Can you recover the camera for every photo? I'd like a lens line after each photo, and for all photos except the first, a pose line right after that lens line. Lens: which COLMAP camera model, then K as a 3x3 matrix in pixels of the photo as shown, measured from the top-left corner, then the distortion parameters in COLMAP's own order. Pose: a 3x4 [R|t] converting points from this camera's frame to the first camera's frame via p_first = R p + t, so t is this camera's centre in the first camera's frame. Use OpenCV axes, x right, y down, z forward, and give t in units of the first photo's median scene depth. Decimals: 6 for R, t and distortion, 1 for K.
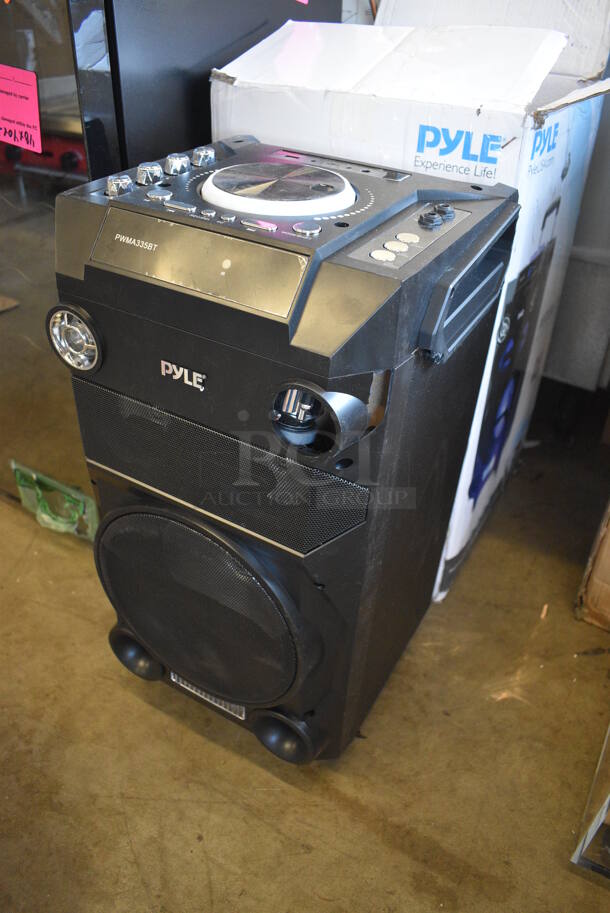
lens RADIAL K [[710.7, 0, 305.0], [0, 710.7, 456.5], [0, 0, 1]] dist [-0.094576, 0.004159]
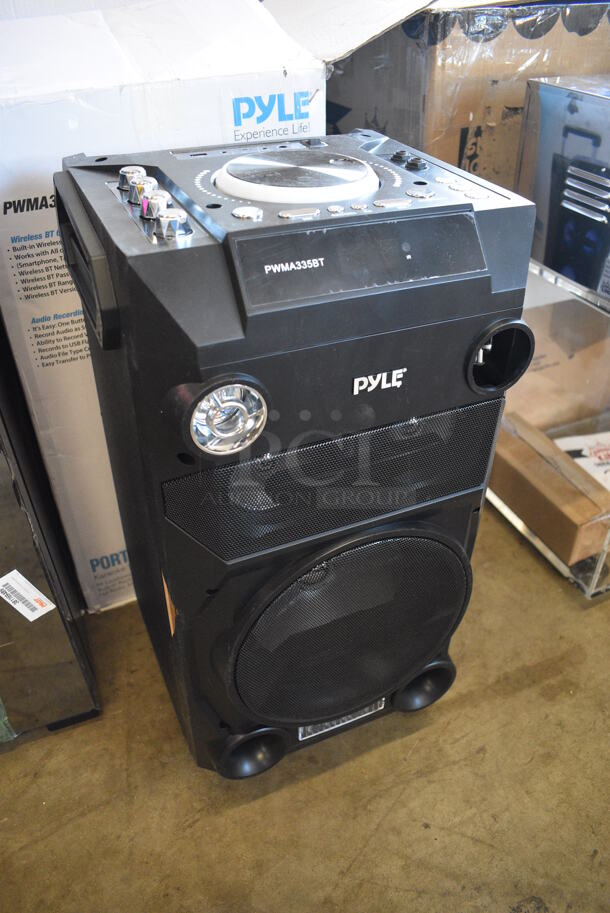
lens RADIAL K [[704.5, 0, 324.3], [0, 704.5, 453.4], [0, 0, 1]] dist [-0.093813, 0.005024]
pose [[0.582479, -0.512186, 0.631177, -0.629232], [0.495461, 0.839295, 0.223835, -0.207079], [-0.644388, 0.182344, 0.742640, 0.281367]]
